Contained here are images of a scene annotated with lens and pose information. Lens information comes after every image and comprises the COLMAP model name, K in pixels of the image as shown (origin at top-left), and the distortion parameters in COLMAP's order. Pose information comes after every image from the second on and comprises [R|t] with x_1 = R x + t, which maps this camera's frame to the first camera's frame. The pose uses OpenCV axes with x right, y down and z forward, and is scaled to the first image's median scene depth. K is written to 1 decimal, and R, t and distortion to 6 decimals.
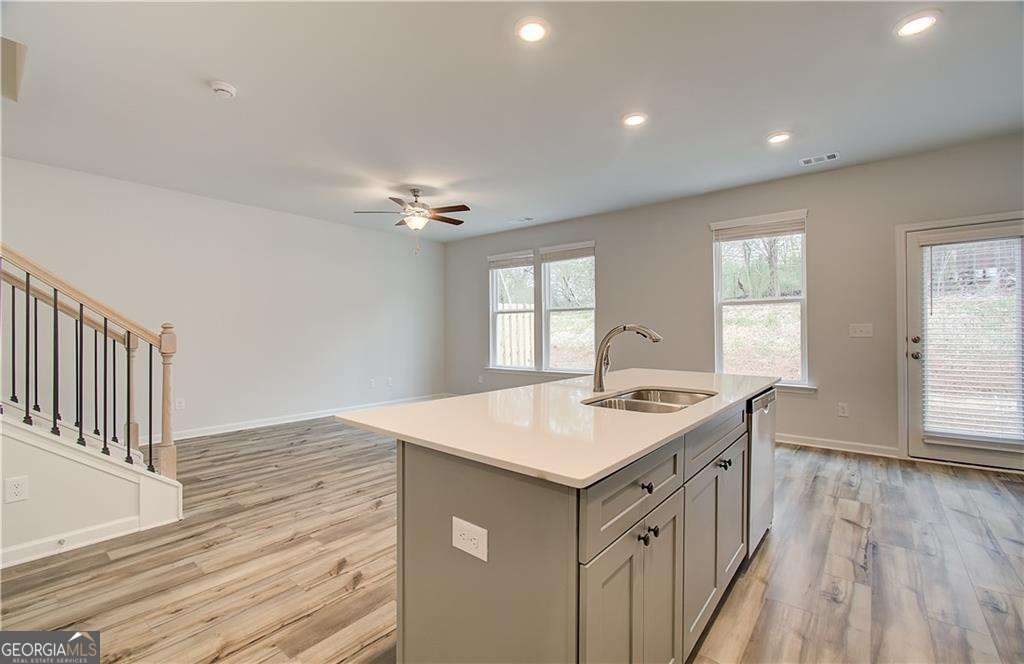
lens RADIAL K [[437.8, 0, 512.0], [0, 437.8, 332.0], [0, 0, 1]] dist [-0.001050, 0.000006]
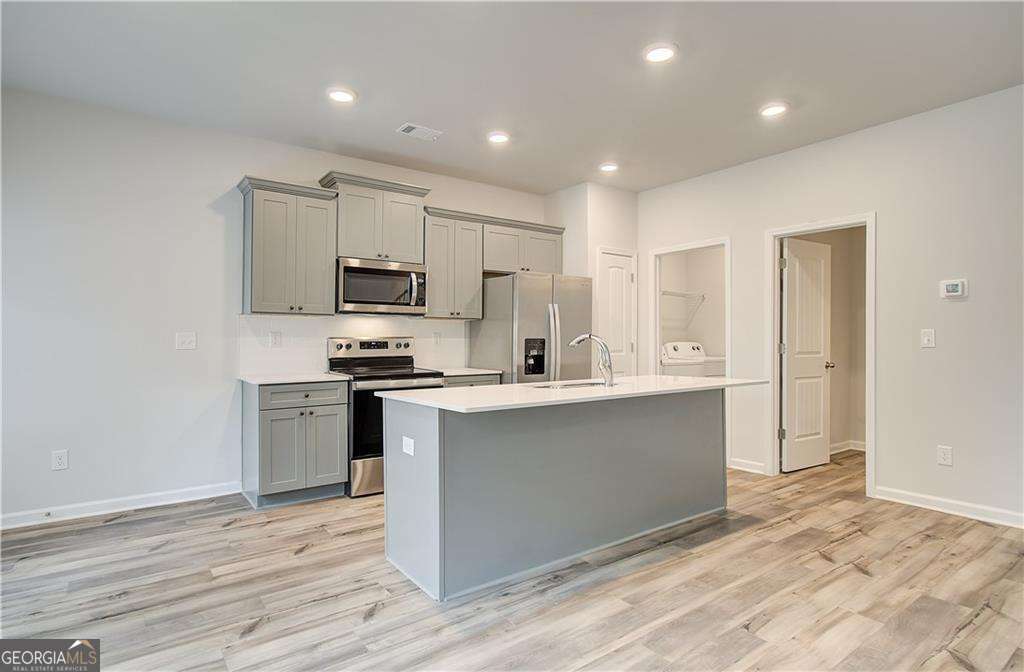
lens RADIAL K [[536.7, 0, 512.0], [0, 536.7, 336.0], [0, 0, 1]] dist [0.002199, 0.000762]
pose [[-0.970757, 0.006645, 0.239971, 0.054307], [0.005705, 0.999973, -0.004610, -0.003021], [-0.239996, -0.003106, -0.970769, 1.415514]]
